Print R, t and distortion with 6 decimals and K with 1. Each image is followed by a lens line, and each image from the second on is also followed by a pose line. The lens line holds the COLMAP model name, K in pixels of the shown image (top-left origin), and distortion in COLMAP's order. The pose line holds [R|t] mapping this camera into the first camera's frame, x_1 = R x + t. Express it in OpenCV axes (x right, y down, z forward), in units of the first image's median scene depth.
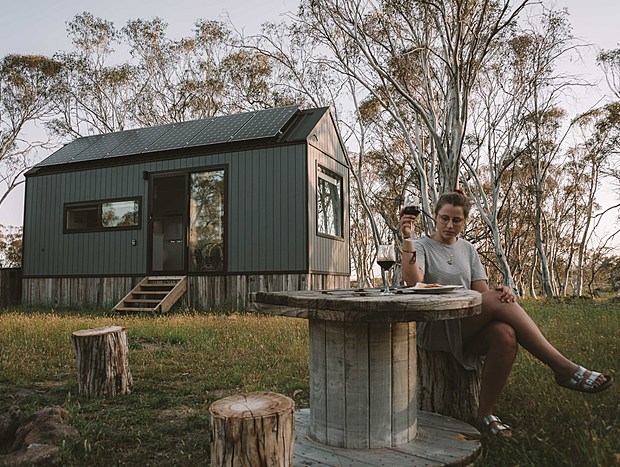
lens RADIAL K [[506.6, 0, 310.1], [0, 506.6, 233.9], [0, 0, 1]] dist [-0.003840, -0.002235]
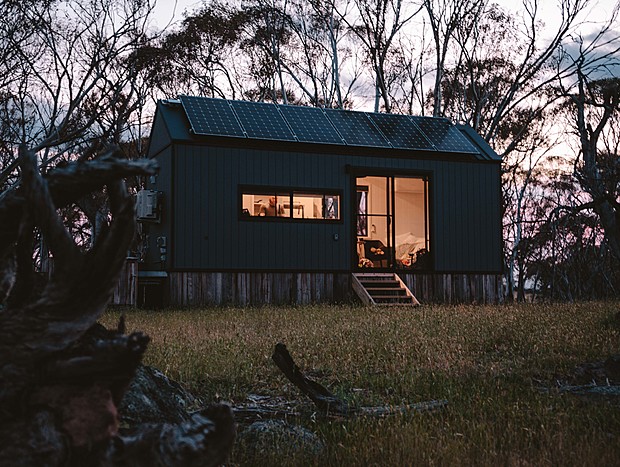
lens RADIAL K [[797.8, 0, 310.0], [0, 797.8, 233.7], [0, 0, 1]] dist [0.019683, 0.000000]
pose [[0.723116, 0.055686, 0.688478, -1.395769], [-0.071871, 0.997400, -0.005185, 0.020912], [-0.686977, -0.045732, 0.725238, -0.059970]]
